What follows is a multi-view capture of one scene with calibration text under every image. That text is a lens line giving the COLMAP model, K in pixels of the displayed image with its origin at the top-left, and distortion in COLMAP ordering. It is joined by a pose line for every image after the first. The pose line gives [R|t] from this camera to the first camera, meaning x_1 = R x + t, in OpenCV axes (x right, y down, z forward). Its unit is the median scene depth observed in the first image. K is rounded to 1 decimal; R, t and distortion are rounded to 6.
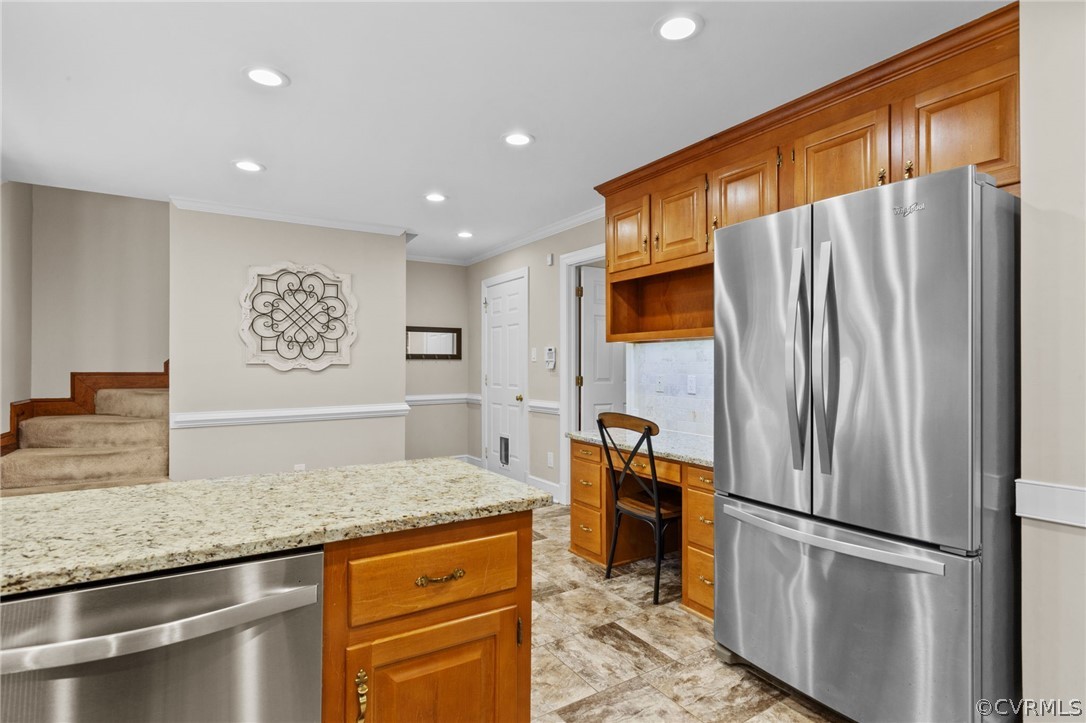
lens RADIAL K [[549.0, 0, 561.0], [0, 549.0, 361.6], [0, 0, 1]] dist [-0.006156, 0.002371]
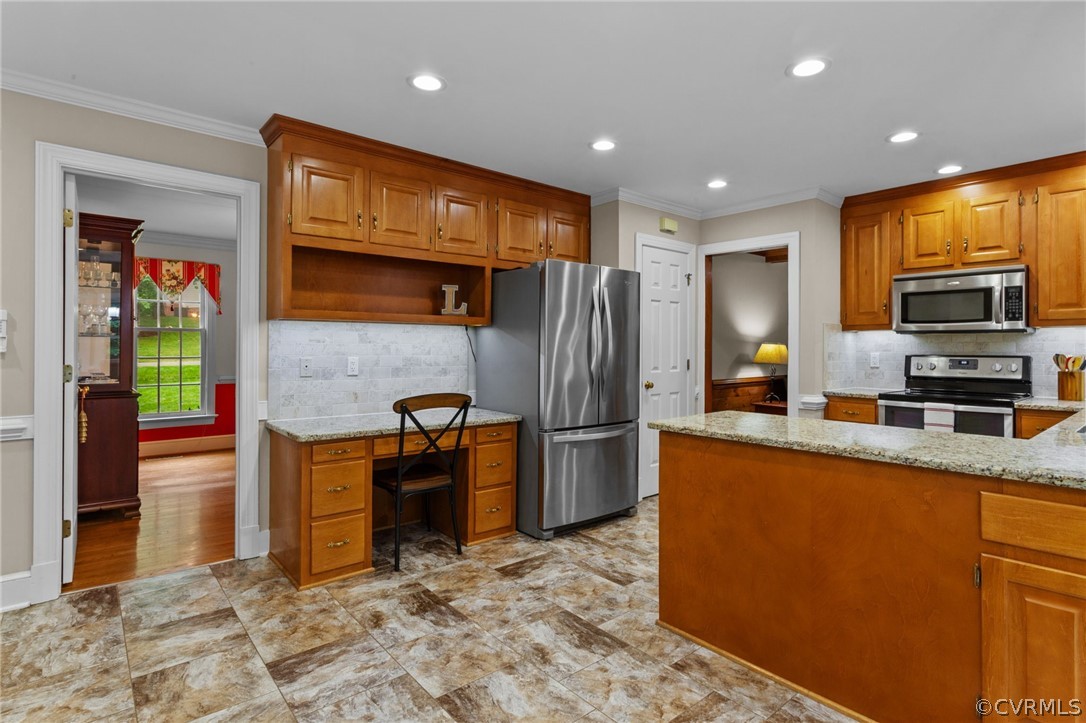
lens RADIAL K [[549.0, 0, 545.8], [0, 549.0, 343.2], [0, 0, 1]] dist [-0.006156, 0.002371]
pose [[-0.118375, 0.003144, 0.992964, -0.999193], [-0.011849, 0.999919, -0.004578, -0.000003], [-0.992898, -0.012308, -0.118328, 0.962712]]
